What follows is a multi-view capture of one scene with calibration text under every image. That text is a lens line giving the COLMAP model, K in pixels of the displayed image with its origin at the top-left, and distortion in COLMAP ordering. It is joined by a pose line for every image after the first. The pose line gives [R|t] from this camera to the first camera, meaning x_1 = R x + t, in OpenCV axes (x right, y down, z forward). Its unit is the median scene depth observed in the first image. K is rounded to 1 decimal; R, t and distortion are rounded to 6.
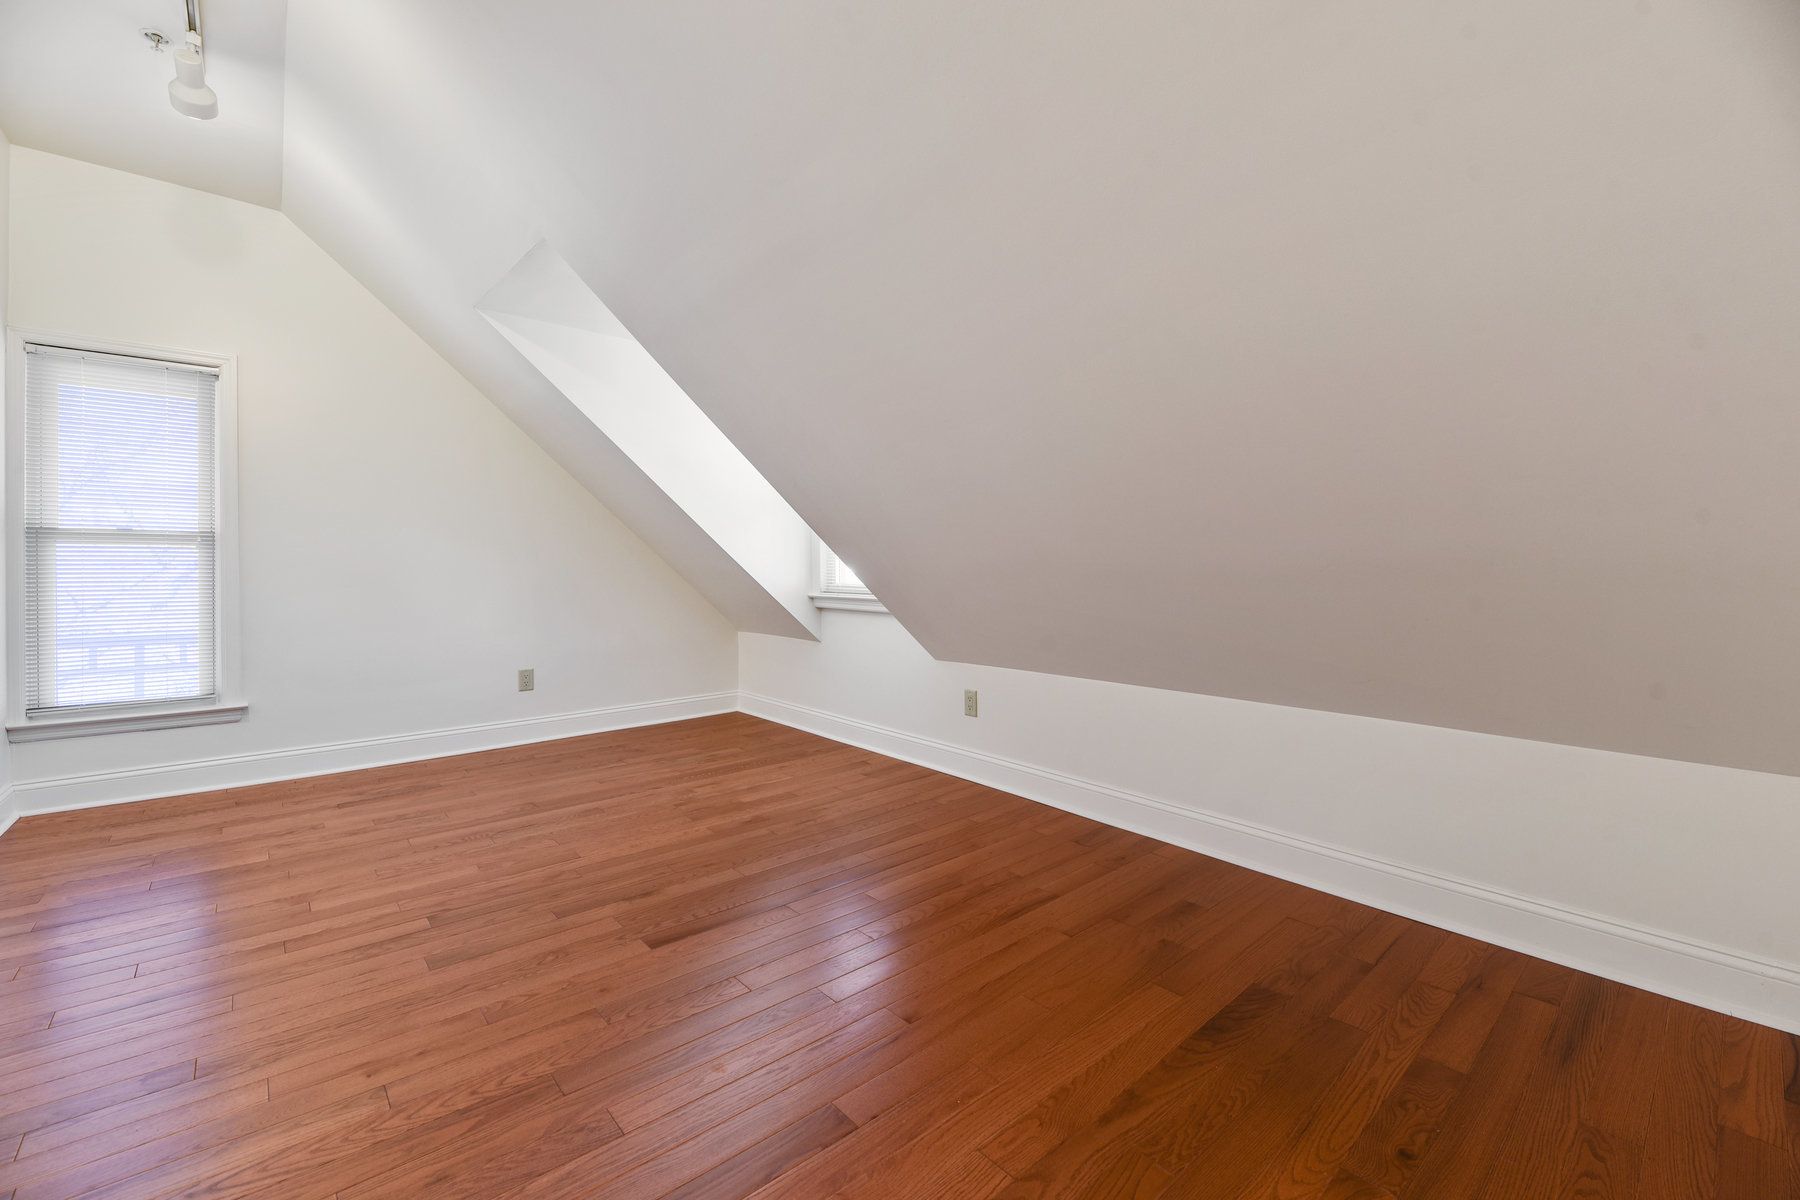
lens RADIAL K [[734.8, 0, 905.2], [0, 734.8, 568.9], [0, 0, 1]] dist [0.001515, -0.003443]
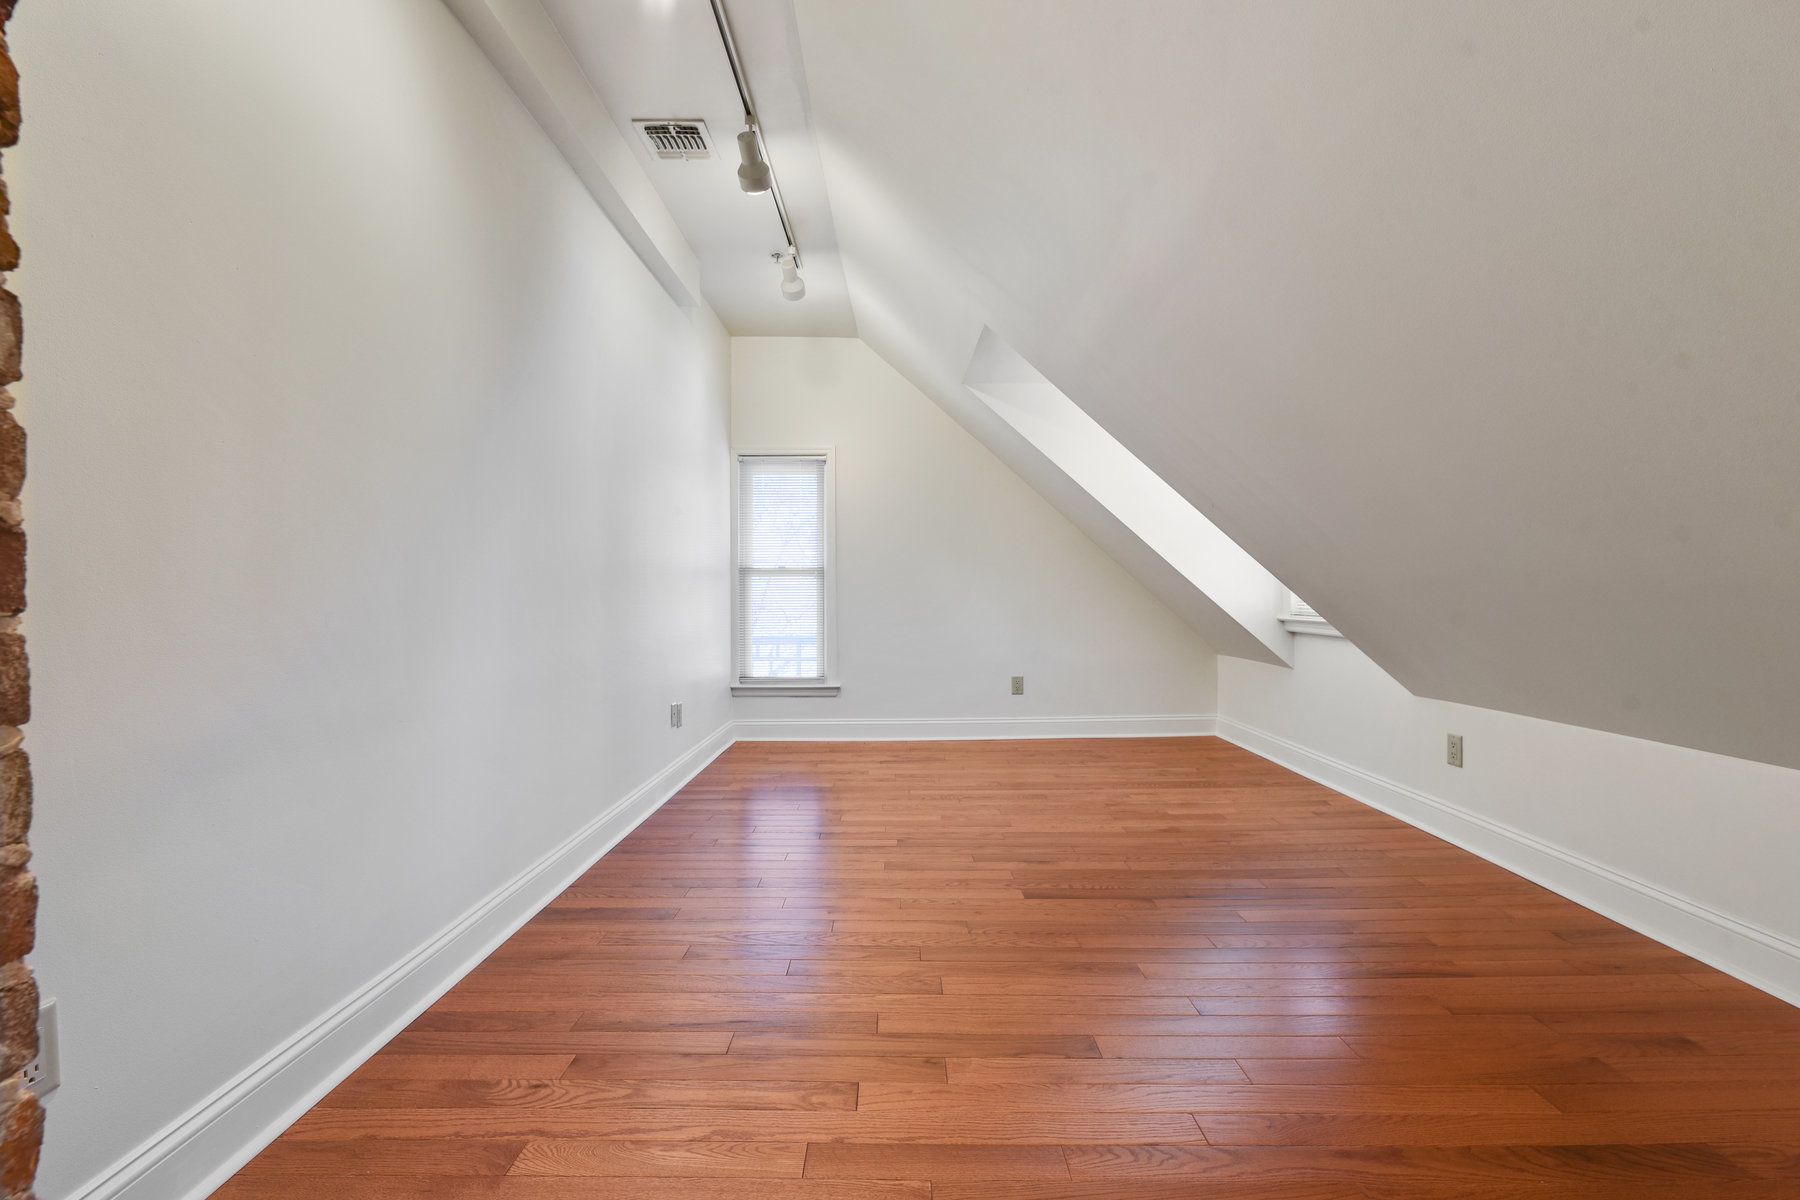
lens RADIAL K [[762.2, 0, 915.1], [0, 762.2, 602.0], [0, 0, 1]] dist [-0.001908, -0.000674]
pose [[0.758623, 0.002418, -0.651525, 0.262565], [0.004006, 0.999957, 0.008375, 0.009680], [0.651517, -0.008963, 0.758581, -0.059668]]
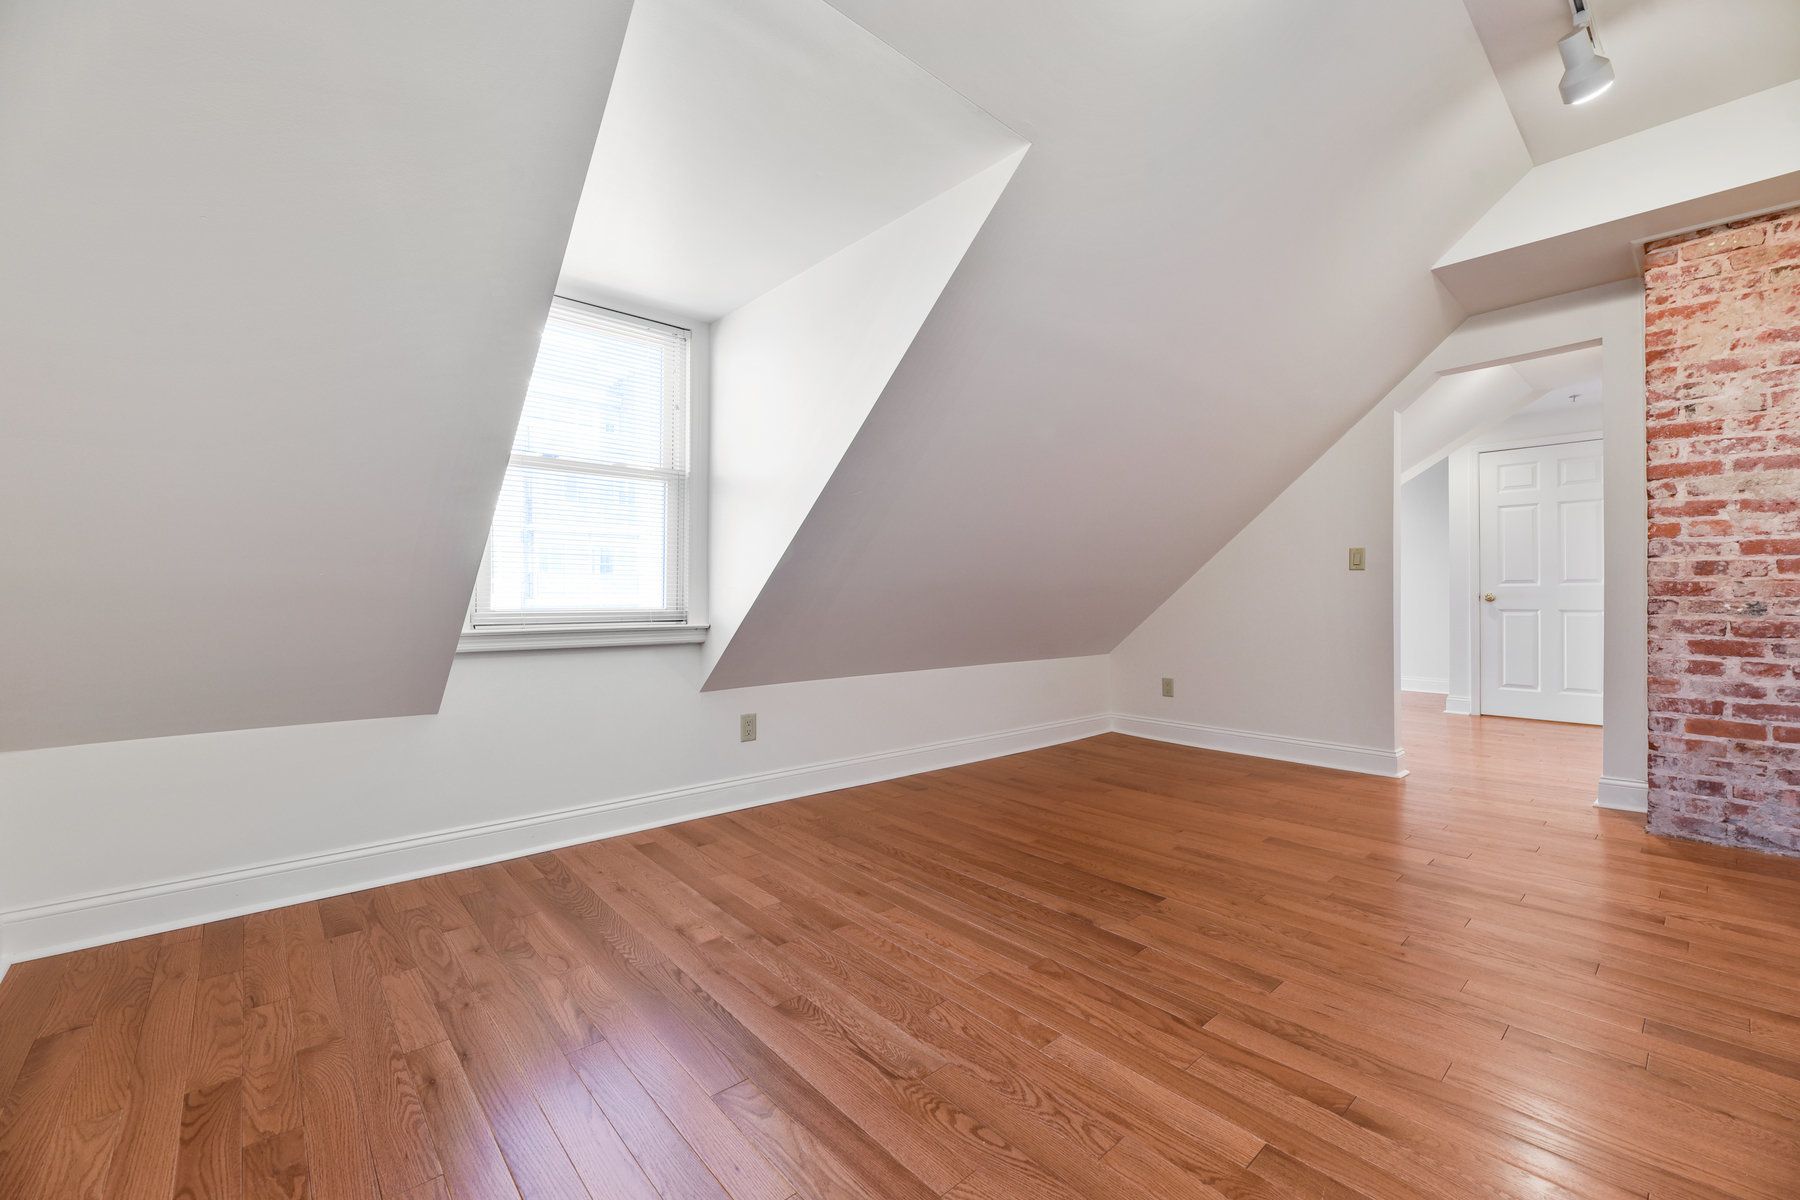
lens RADIAL K [[728.5, 0, 908.8], [0, 728.5, 586.9], [0, 0, 1]] dist [0.002464, -0.004214]
pose [[0.007577, 0.004769, 0.999960, -1.197624], [-0.000788, 0.999988, -0.004763, 0.005760], [-0.999971, -0.000752, 0.007580, 1.090182]]
